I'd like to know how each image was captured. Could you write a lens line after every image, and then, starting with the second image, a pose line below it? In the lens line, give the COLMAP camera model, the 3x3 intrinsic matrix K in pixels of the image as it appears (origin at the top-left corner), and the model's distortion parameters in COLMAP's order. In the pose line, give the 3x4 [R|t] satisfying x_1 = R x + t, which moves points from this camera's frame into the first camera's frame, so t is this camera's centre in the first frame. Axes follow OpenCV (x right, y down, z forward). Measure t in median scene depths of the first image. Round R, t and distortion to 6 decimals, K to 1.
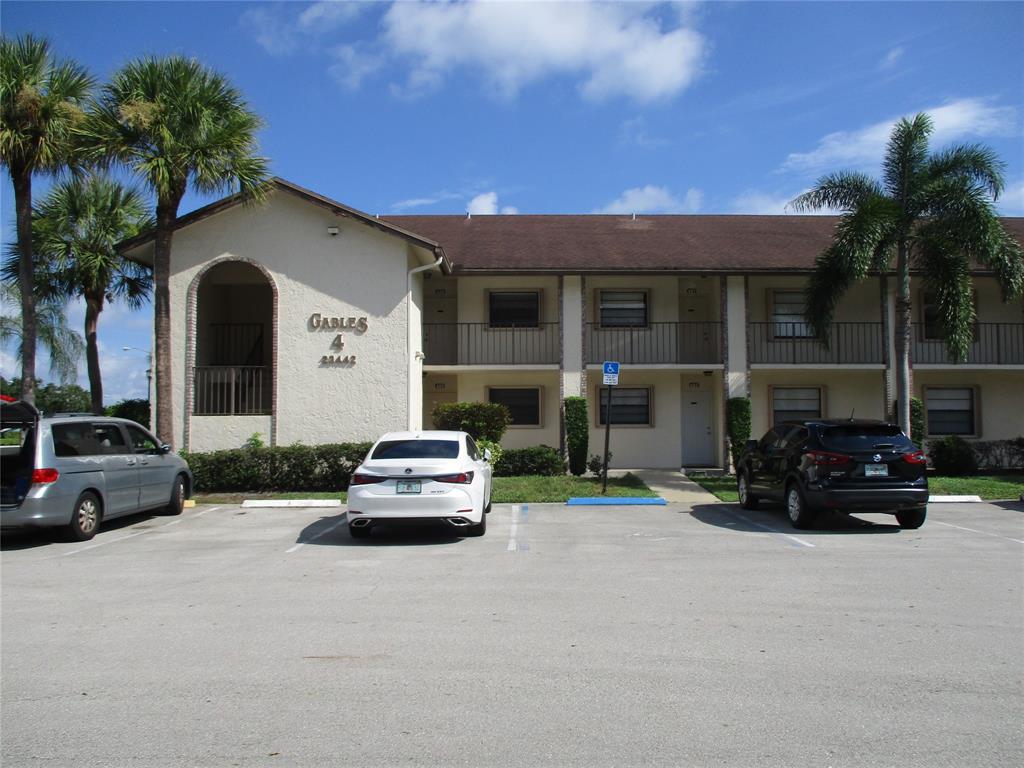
lens RADIAL K [[852.1, 0, 526.3], [0, 852.1, 373.7], [0, 0, 1]] dist [-0.026756, 0.013713]
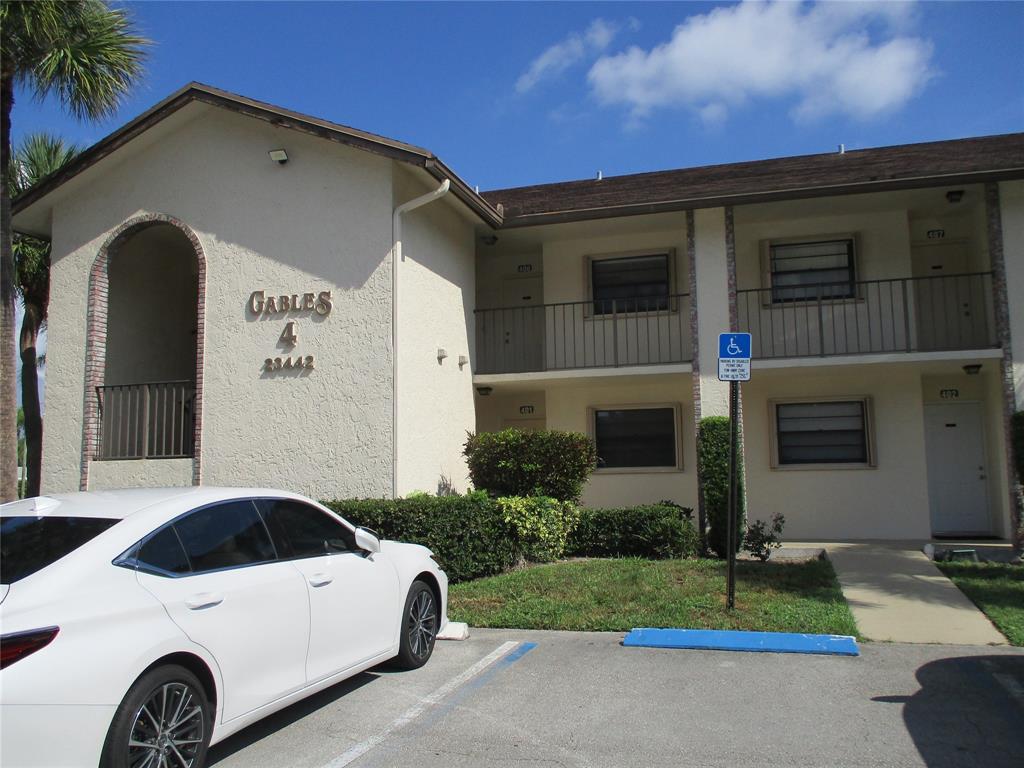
lens RADIAL K [[852.1, 0, 526.3], [0, 852.1, 373.7], [0, 0, 1]] dist [-0.026756, 0.013713]
pose [[0.955567, -0.046337, -0.291109, 0.100490], [0.031585, 0.997977, -0.055175, 0.025157], [0.293077, 0.043529, 0.955097, 0.405497]]
